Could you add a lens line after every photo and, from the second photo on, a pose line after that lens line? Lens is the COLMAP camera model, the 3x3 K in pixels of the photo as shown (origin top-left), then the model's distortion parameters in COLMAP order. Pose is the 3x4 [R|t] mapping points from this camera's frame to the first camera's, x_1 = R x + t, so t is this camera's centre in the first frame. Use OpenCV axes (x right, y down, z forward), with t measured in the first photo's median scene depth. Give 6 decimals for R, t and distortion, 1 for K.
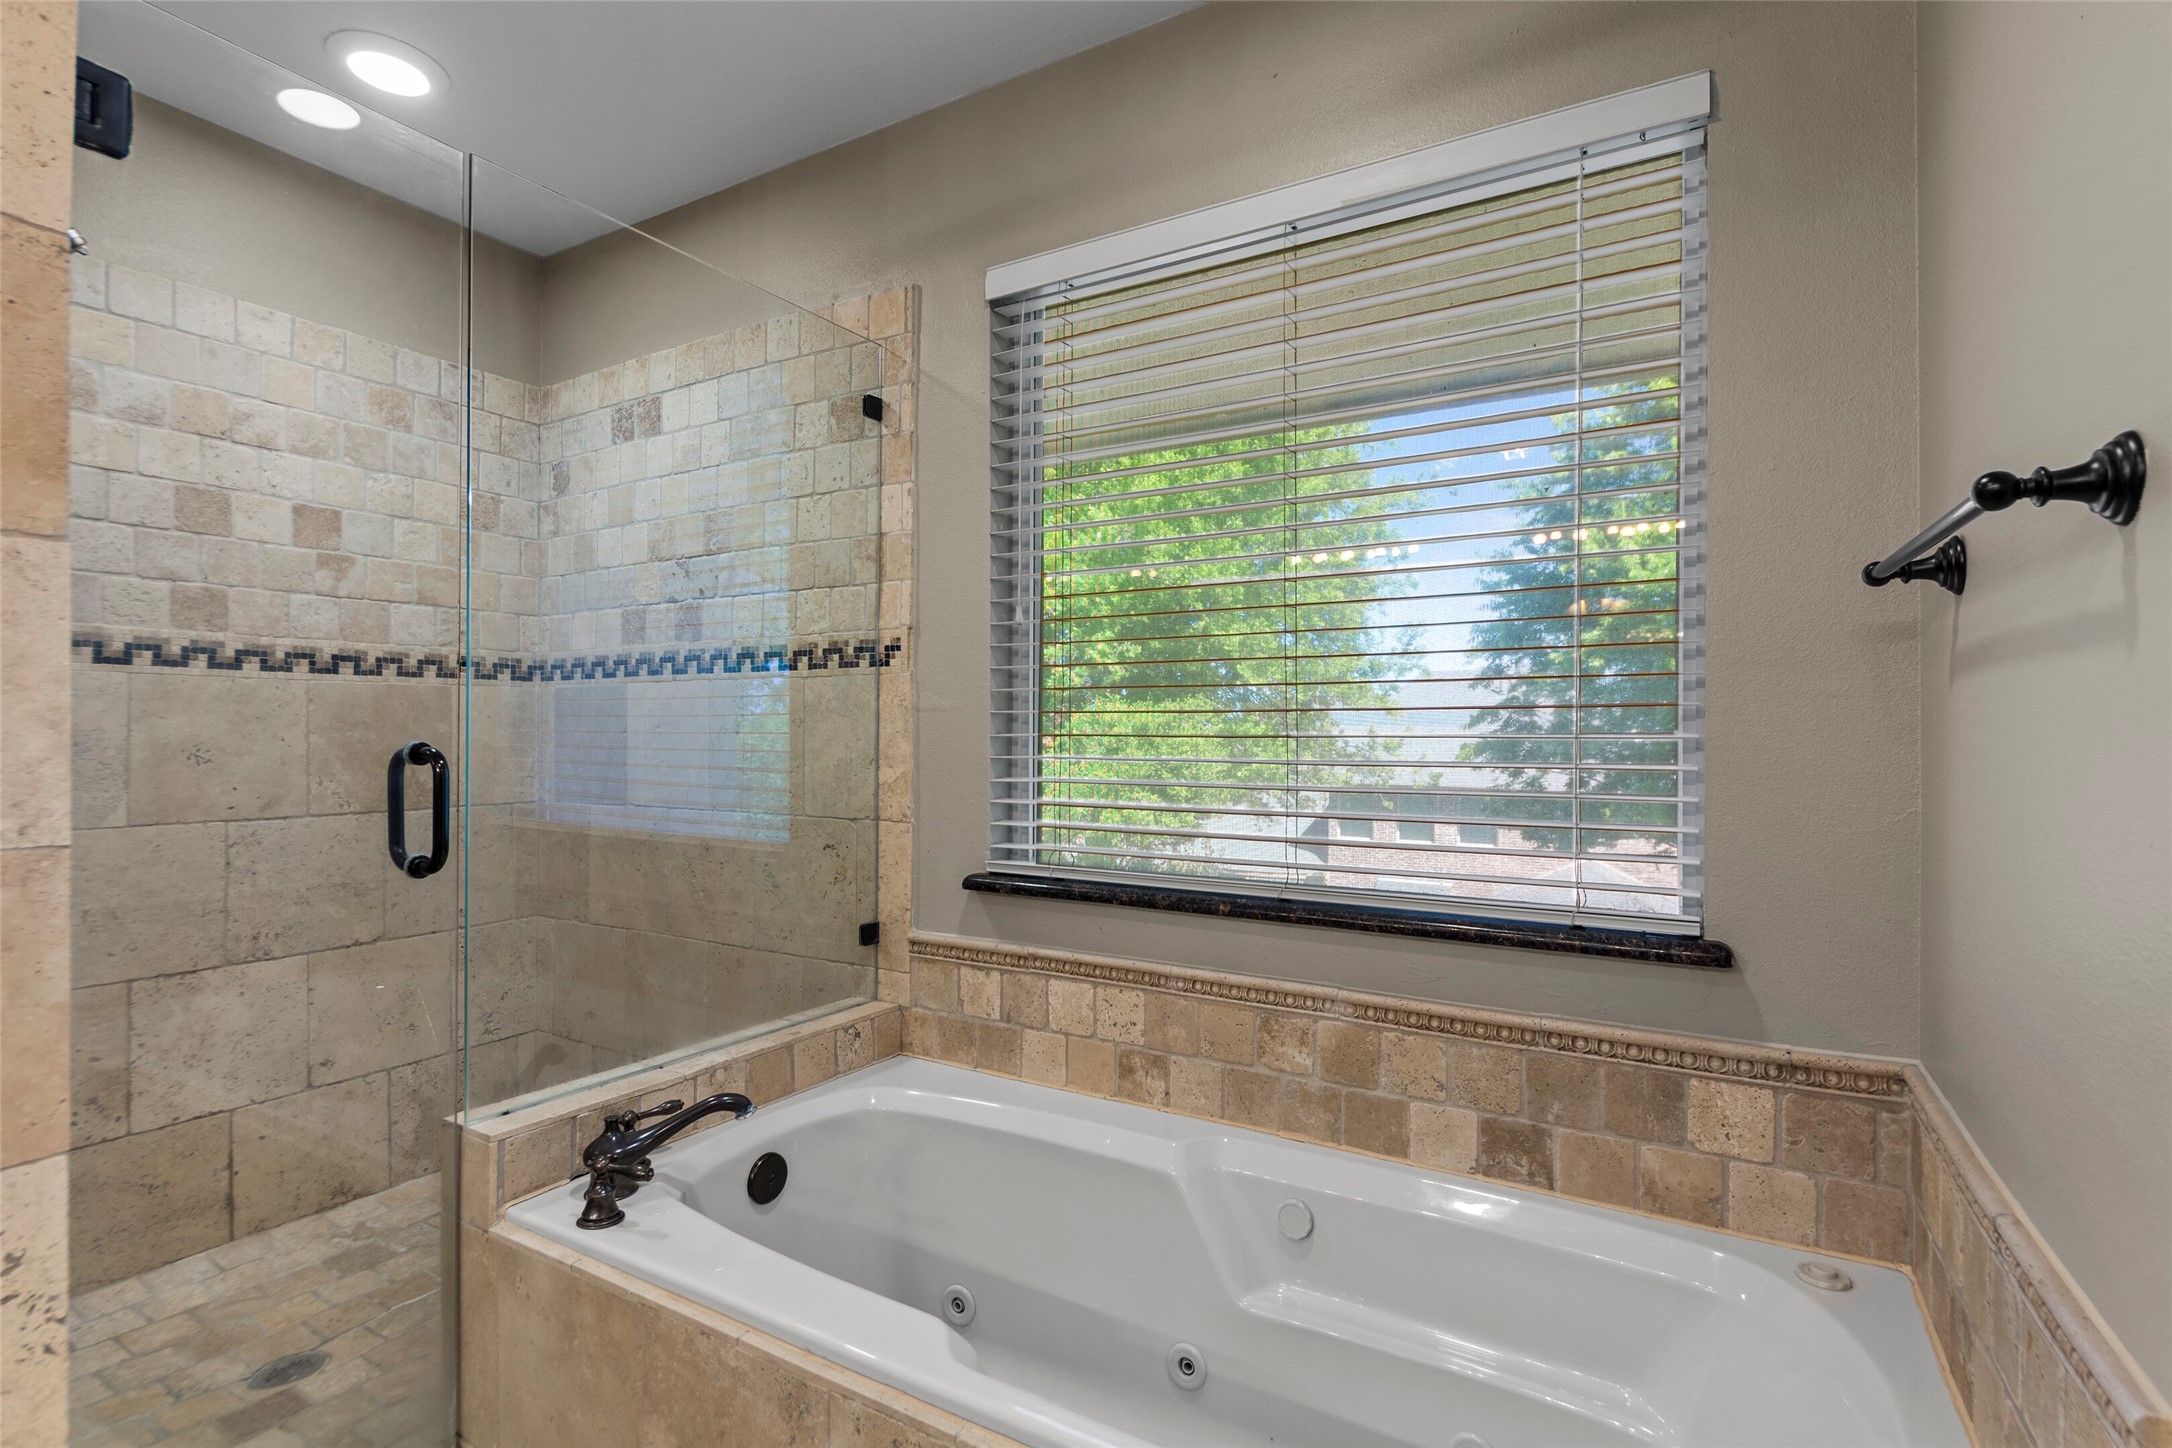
lens RADIAL K [[1016.6, 0, 1087.2], [0, 1016.6, 727.0], [0, 0, 1]] dist [0.003974, -0.000073]
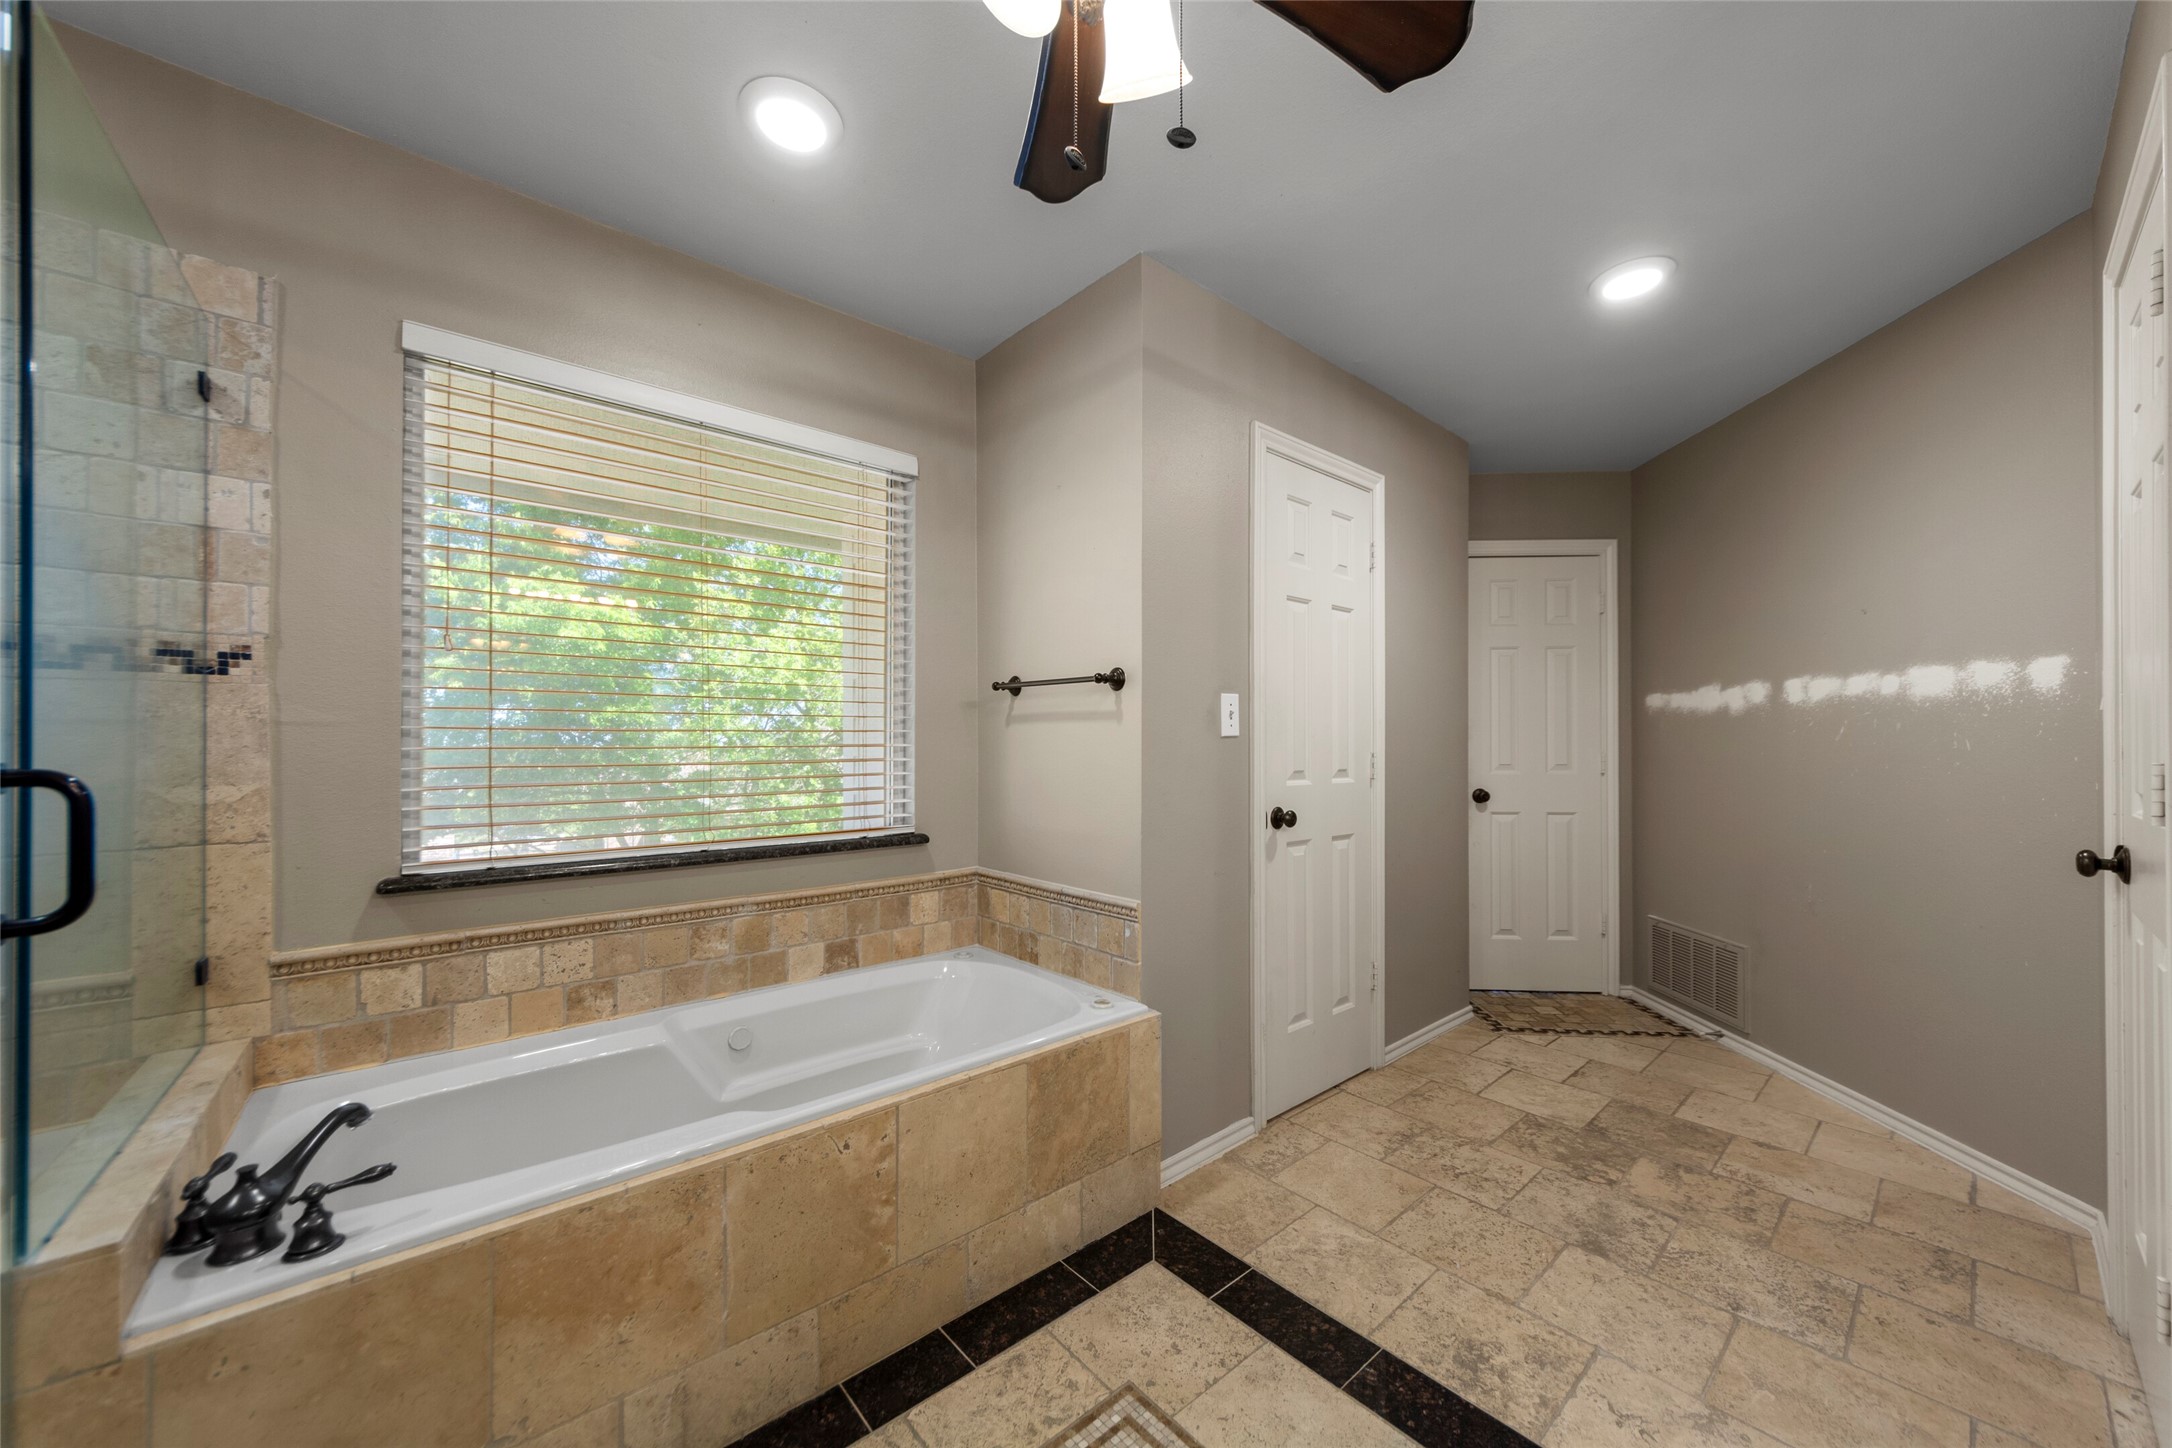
lens RADIAL K [[775.5, 0, 1087.1], [0, 775.5, 735.6], [0, 0, 1]] dist [-0.001196, -0.000092]
pose [[0.320880, 0.008468, 0.947082, -0.704878], [-0.000158, 0.999960, -0.008887, 0.001109], [-0.947120, 0.002702, 0.320868, 0.048194]]
